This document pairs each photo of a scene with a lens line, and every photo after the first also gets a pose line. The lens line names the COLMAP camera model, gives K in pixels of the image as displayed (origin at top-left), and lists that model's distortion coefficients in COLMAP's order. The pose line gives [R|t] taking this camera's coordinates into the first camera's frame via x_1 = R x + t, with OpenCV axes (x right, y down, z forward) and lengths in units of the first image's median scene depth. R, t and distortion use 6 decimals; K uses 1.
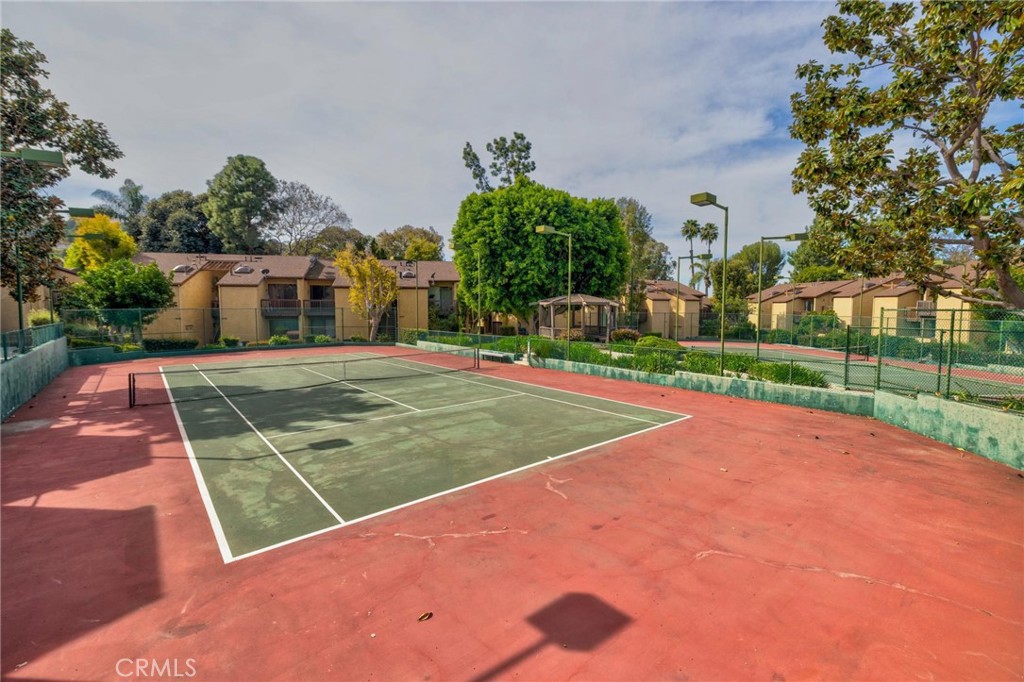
lens RADIAL K [[428.3, 0, 517.7], [0, 428.3, 340.4], [0, 0, 1]] dist [-0.002256, 0.000617]
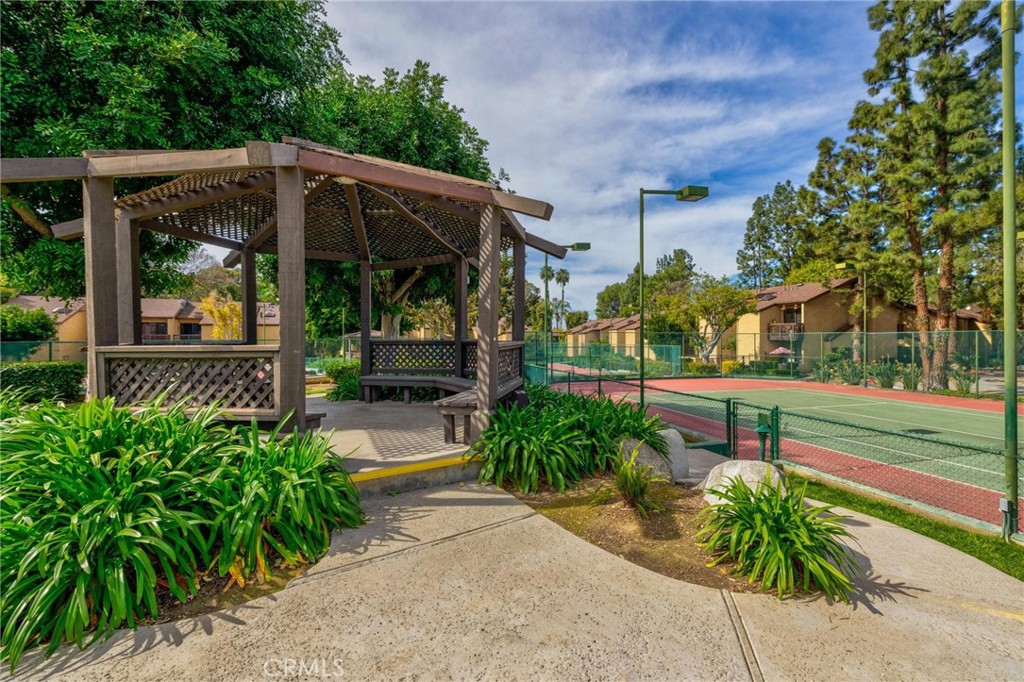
lens RADIAL K [[428.3, 0, 522.9], [0, 428.3, 342.0], [0, 0, 1]] dist [-0.002256, 0.000617]
pose [[0.981880, -0.009451, 0.189268, 0.348315], [0.022359, 0.997557, -0.066185, 0.043100], [-0.188180, 0.069217, 0.979692, -0.549031]]
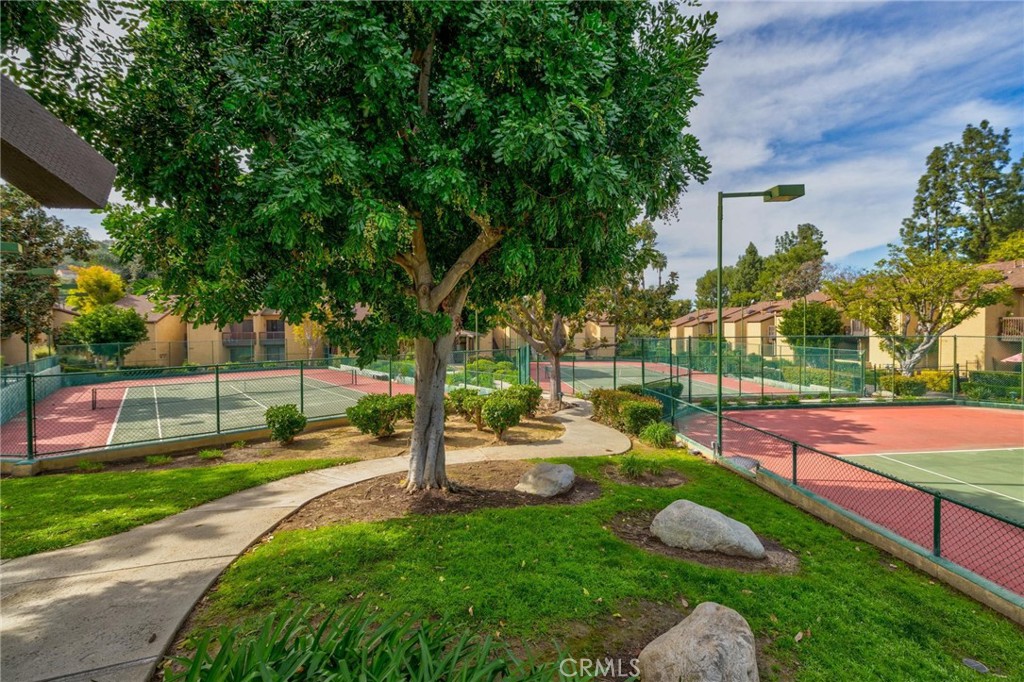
lens RADIAL K [[428.3, 0, 529.1], [0, 428.3, 340.5], [0, 0, 1]] dist [-0.002256, 0.000617]
pose [[0.999908, -0.012429, 0.005463, 0.345038], [0.012671, 0.998821, -0.046860, -0.003798], [-0.004874, 0.046924, 0.998887, -0.298496]]
